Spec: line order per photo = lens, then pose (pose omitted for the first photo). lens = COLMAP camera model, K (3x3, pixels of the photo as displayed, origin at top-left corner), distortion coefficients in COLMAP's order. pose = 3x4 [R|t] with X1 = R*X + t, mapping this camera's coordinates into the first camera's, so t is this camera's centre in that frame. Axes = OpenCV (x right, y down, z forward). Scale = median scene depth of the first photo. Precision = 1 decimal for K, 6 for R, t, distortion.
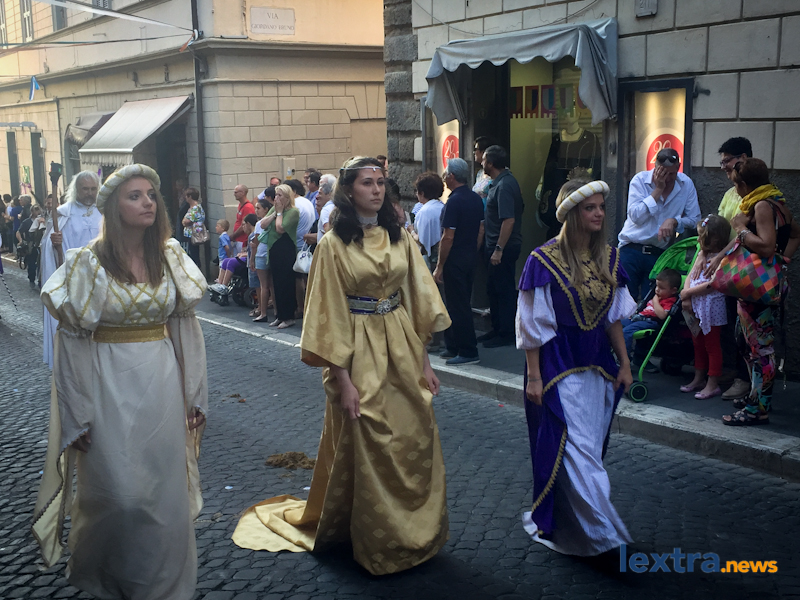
lens RADIAL K [[999.6, 0, 391.6], [0, 999.6, 285.8], [0, 0, 1]] dist [0.061074, 0.000000]
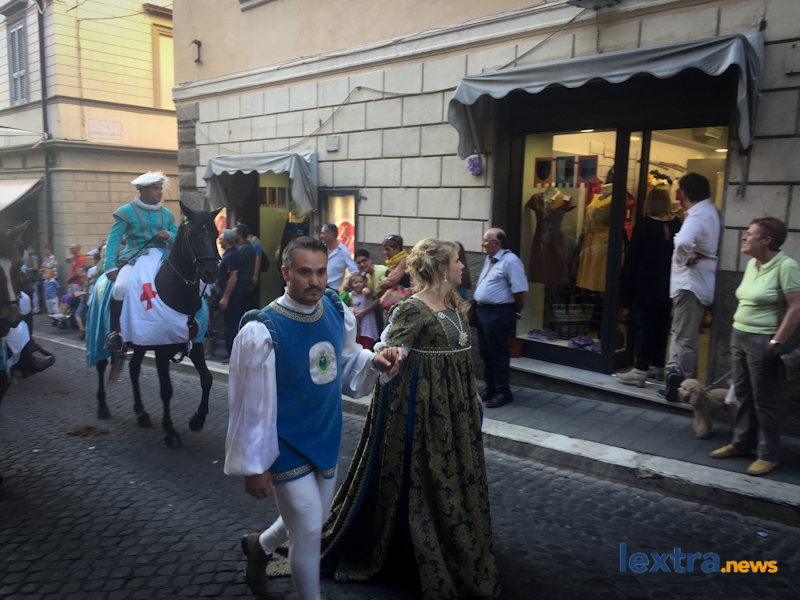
lens RADIAL K [[680.0, 0, 396.8], [0, 680.0, 289.7], [0, 0, 1]] dist [0.093260, -0.122574]
pose [[0.966630, 0.006230, 0.256099, 0.055960], [0.003026, 0.999357, -0.035730, 0.000845], [-0.256157, 0.035313, 0.965990, -0.083503]]
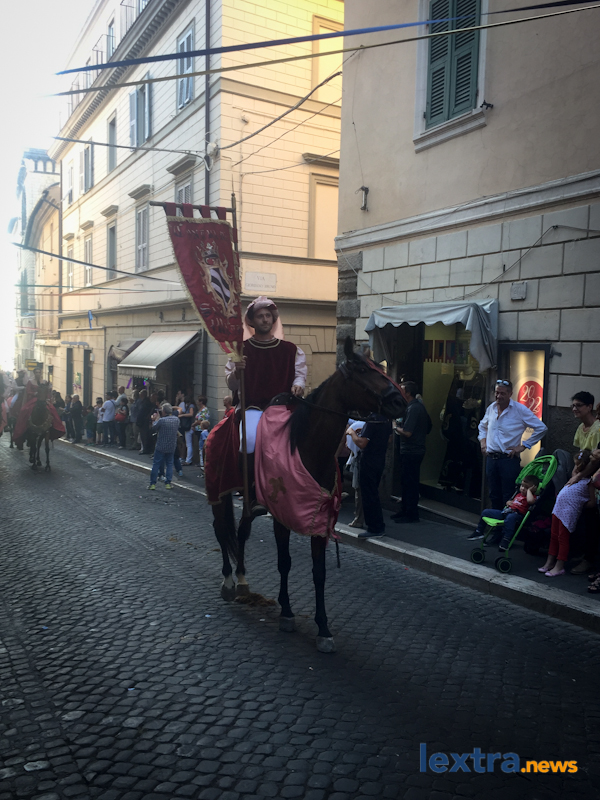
lens RADIAL K [[753.8, 0, 303.8], [0, 753.8, 392.5], [0, 0, 1]] dist [0.062489, 0.000000]
pose [[0.997417, 0.048953, -0.052563, 0.009042], [-0.054123, 0.993319, -0.101924, -0.007229], [0.047223, 0.104505, 0.993403, -0.060026]]
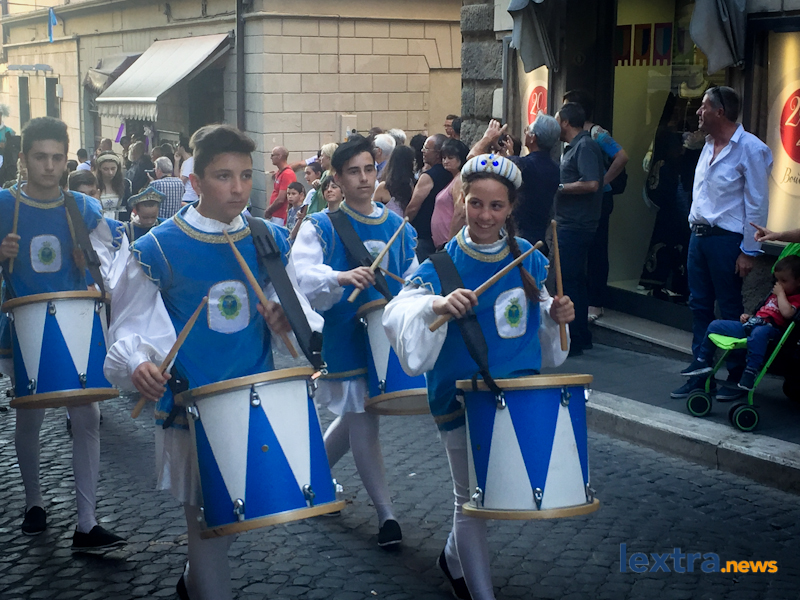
lens RADIAL K [[1267.1, 0, 394.9], [0, 1267.1, 297.4], [0, 0, 1]] dist [0.060966, 0.000000]
pose [[0.995712, 0.043197, -0.081805, 0.039033], [-0.042670, 0.999056, 0.008190, 0.012024], [0.082082, -0.004665, 0.996615, 0.001885]]
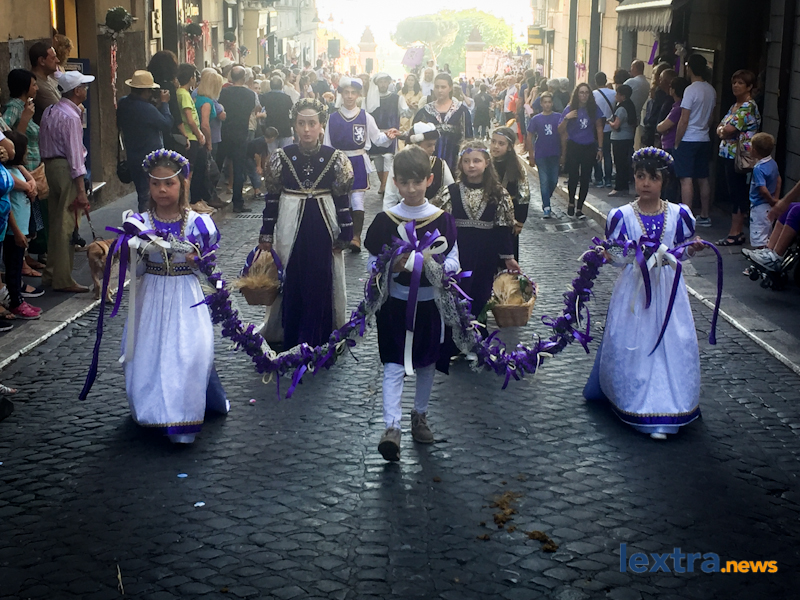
lens RADIAL K [[1267.1, 0, 402.4], [0, 1267.1, 297.6], [0, 0, 1]] dist [0.060966, 0.000000]
pose [[0.855927, 0.135030, -0.499155, 0.005643], [-0.100563, 0.990340, 0.095464, -0.033500], [0.507224, -0.031514, 0.861238, 0.477797]]
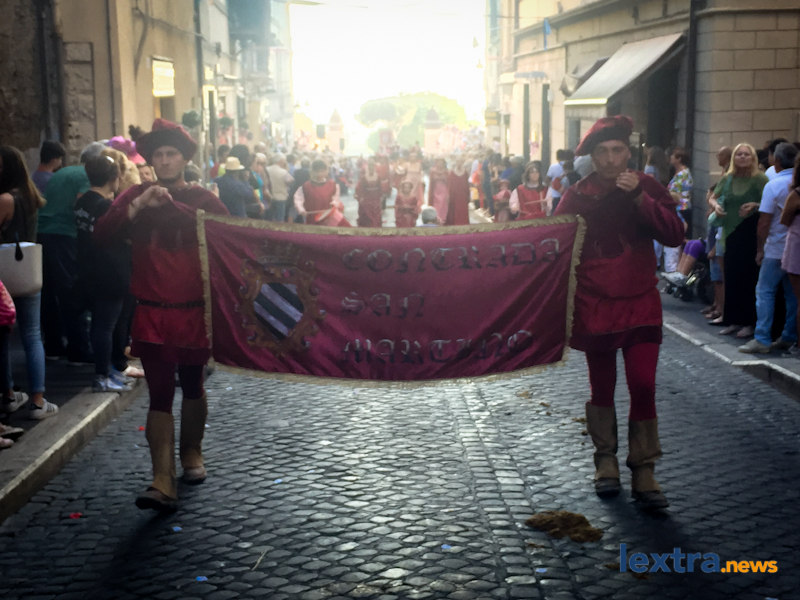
lens RADIAL K [[1172.5, 0, 398.9], [0, 1172.5, 299.0], [0, 0, 1]] dist [0.071394, 0.000000]
pose [[0.872255, 0.091102, -0.480490, 0.123352], [-0.078805, 0.995839, 0.045756, -0.009438], [0.482660, -0.002046, 0.875806, 0.138879]]
